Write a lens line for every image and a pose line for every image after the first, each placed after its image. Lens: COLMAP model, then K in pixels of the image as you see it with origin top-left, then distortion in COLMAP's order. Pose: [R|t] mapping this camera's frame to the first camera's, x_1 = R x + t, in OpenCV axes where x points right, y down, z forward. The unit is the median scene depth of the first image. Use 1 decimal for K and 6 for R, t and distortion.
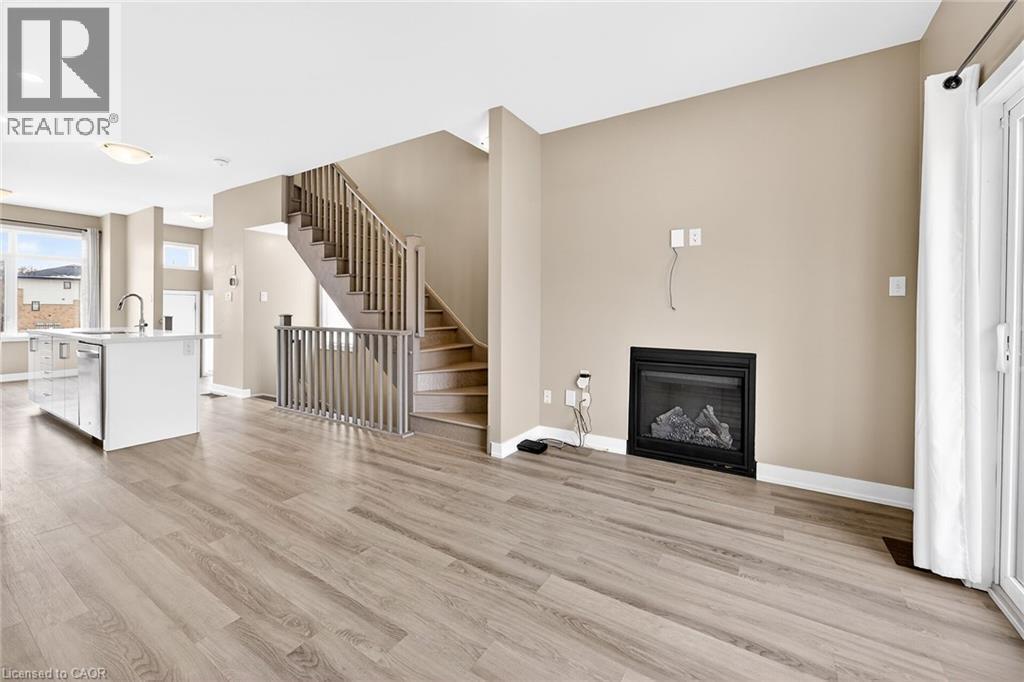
lens RADIAL K [[420.2, 0, 513.1], [0, 420.2, 332.4], [0, 0, 1]] dist [0.001665, 0.000310]
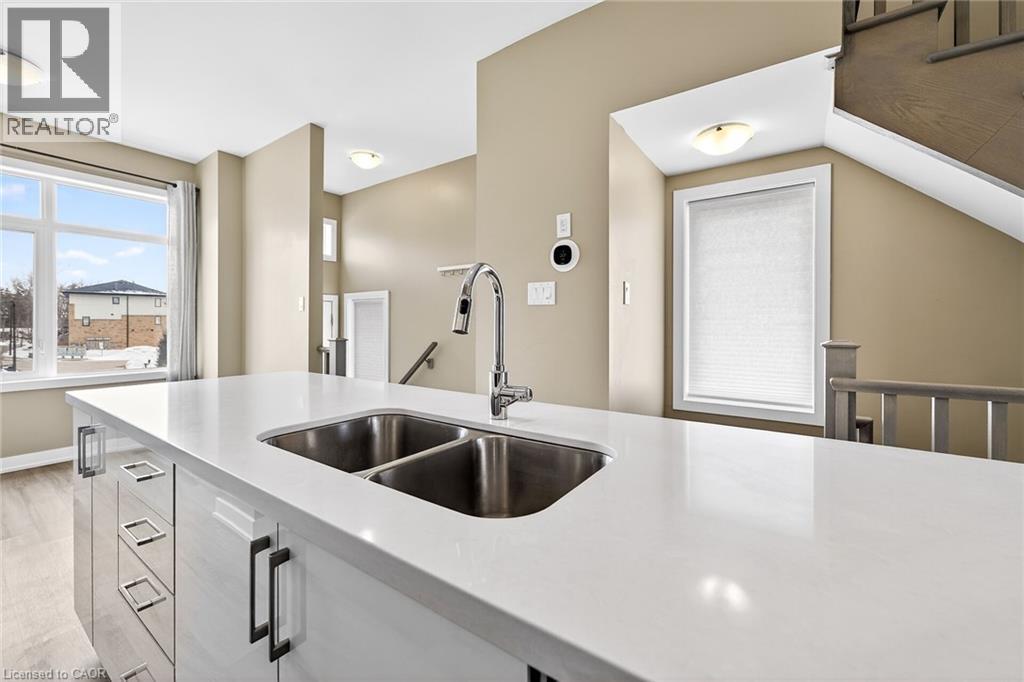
lens RADIAL K [[420.2, 0, 513.1], [0, 420.2, 332.4], [0, 0, 1]] dist [0.001665, 0.000310]
pose [[0.998422, -0.011490, -0.054965, -0.457620], [0.010293, 0.999705, -0.021997, -0.026847], [0.055201, 0.021397, 0.998246, 0.402332]]
